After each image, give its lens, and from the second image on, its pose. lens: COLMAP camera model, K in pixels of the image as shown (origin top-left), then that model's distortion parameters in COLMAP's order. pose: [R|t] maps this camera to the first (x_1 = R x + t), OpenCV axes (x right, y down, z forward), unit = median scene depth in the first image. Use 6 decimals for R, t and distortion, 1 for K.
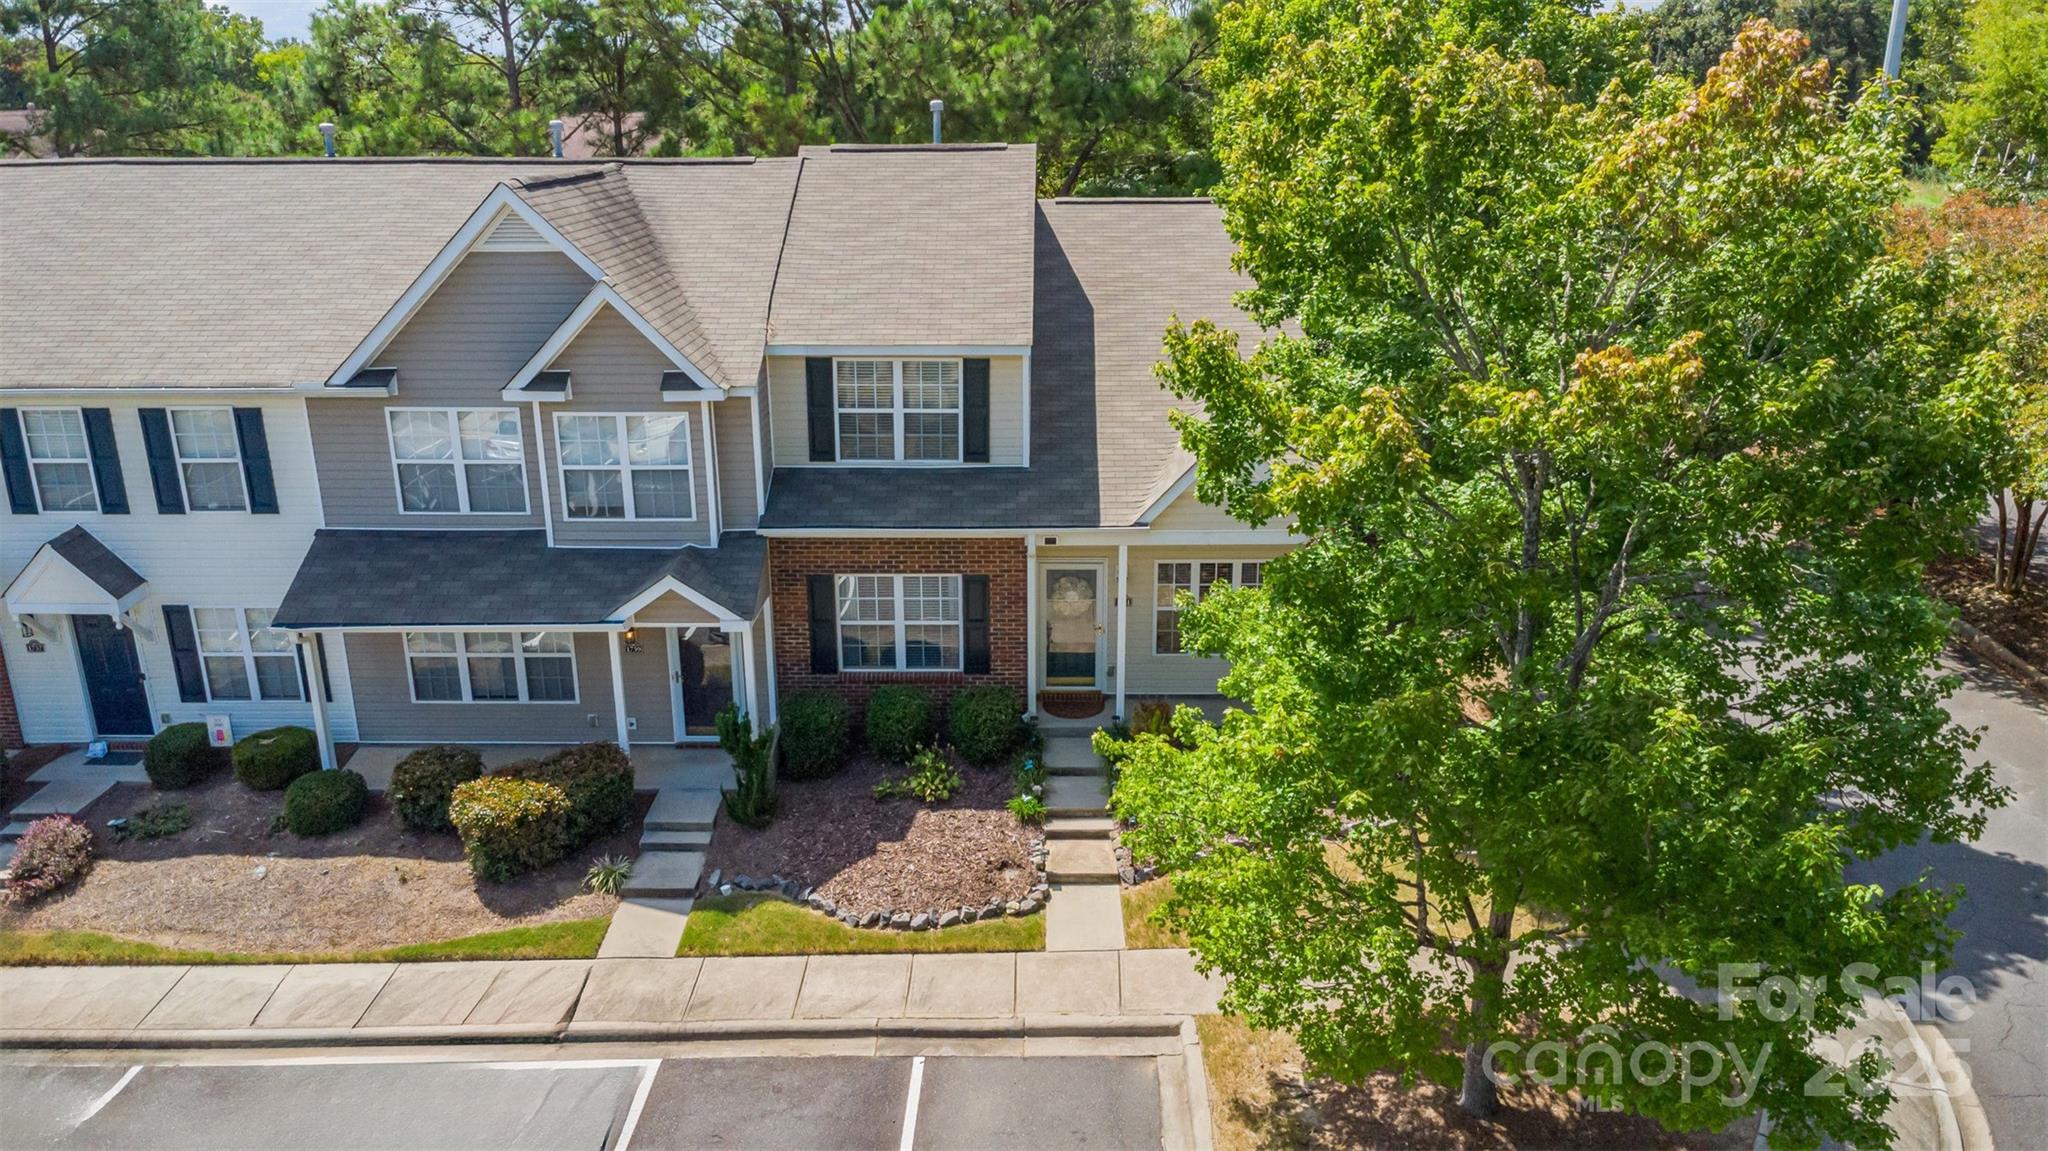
lens RADIAL K [[1483.4, 0, 1032.0], [0, 1483.4, 578.2], [0, 0, 1]] dist [0.014511, -0.005188]
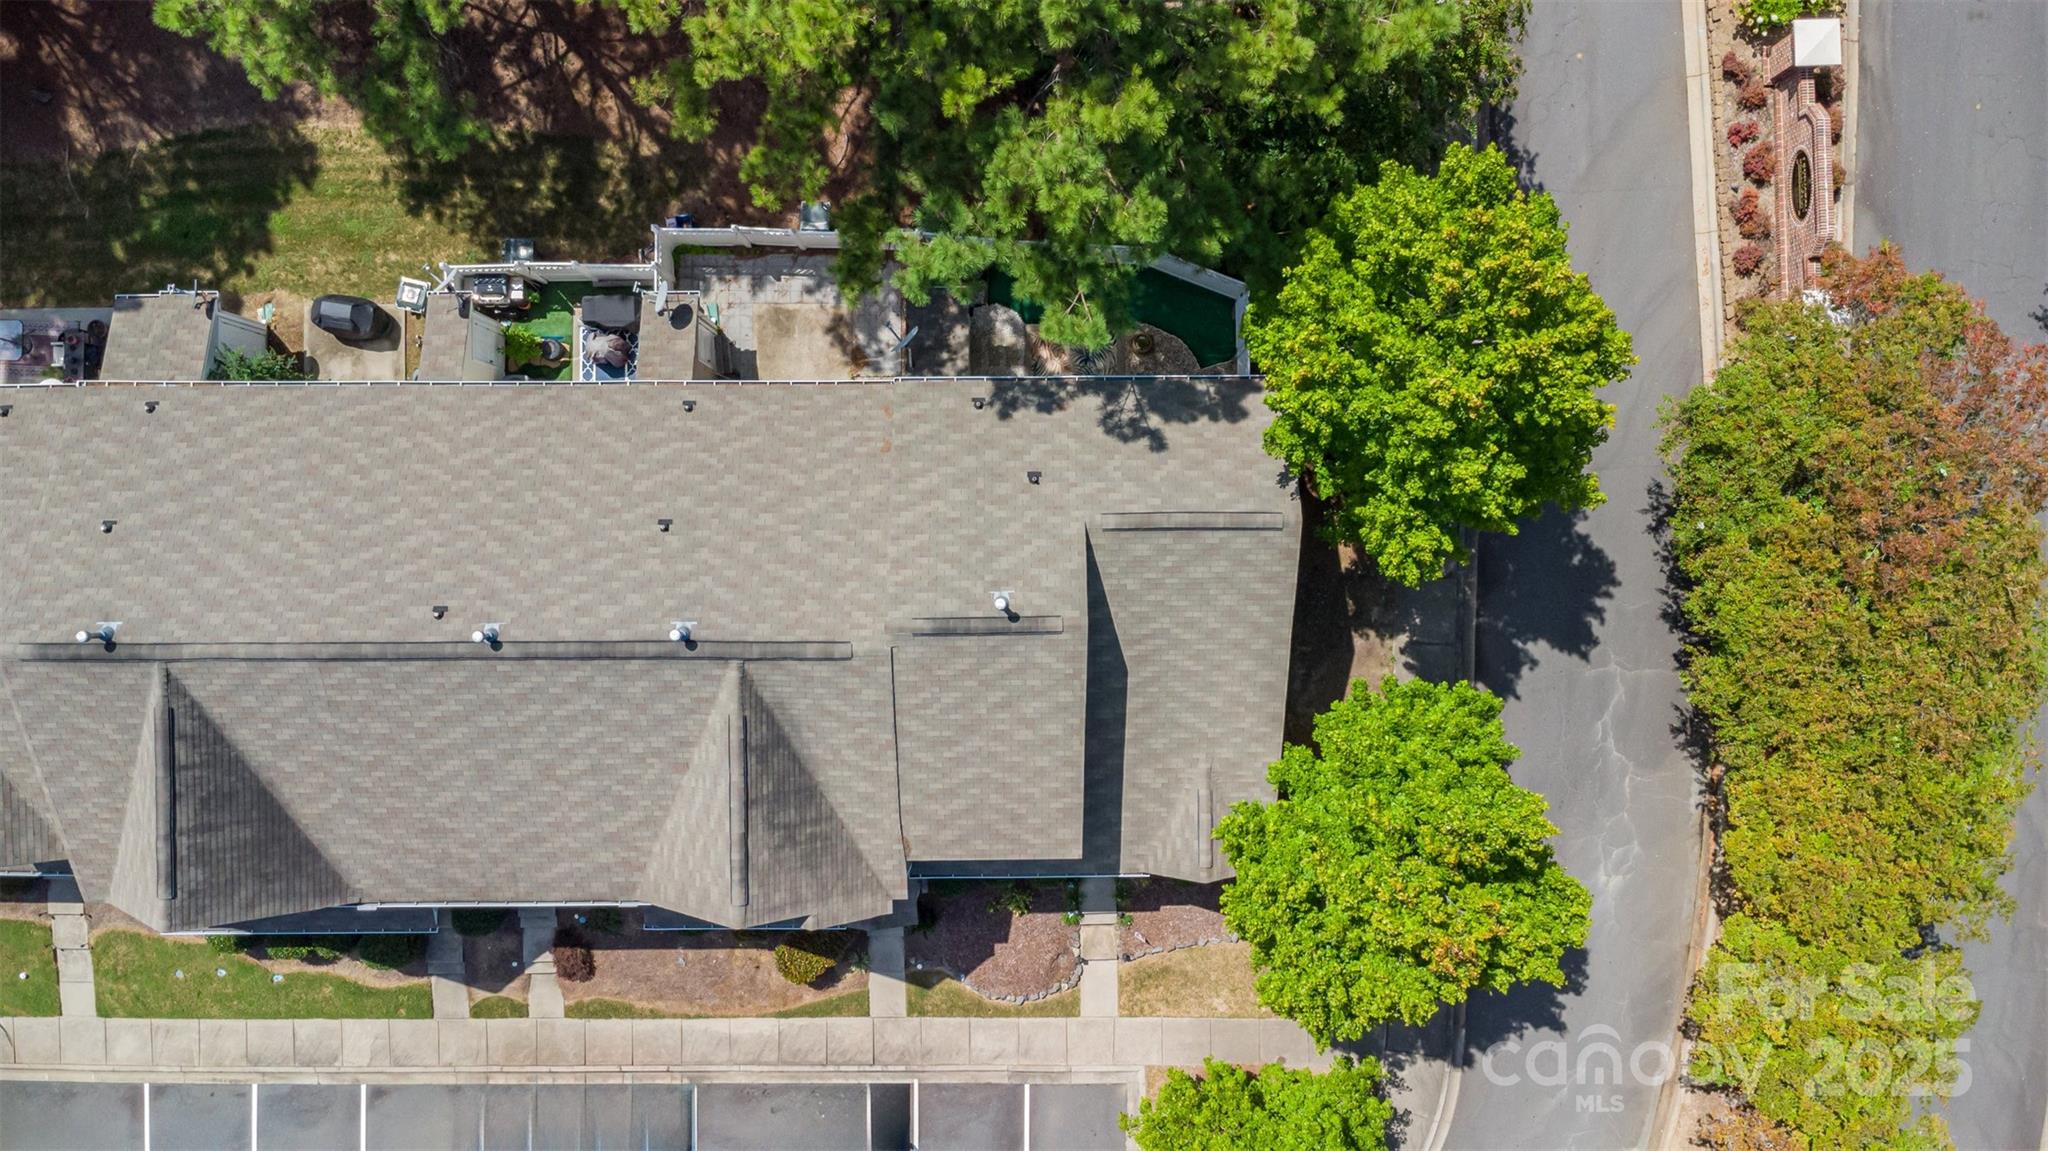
lens RADIAL K [[1483.4, 0, 1032.0], [0, 1483.4, 578.2], [0, 0, 1]] dist [0.014511, -0.005188]
pose [[0.999930, -0.011173, 0.003883, -0.053901], [-0.000244, 0.308681, 0.951165, -1.709245], [-0.011826, -0.951100, 0.308657, 0.816991]]
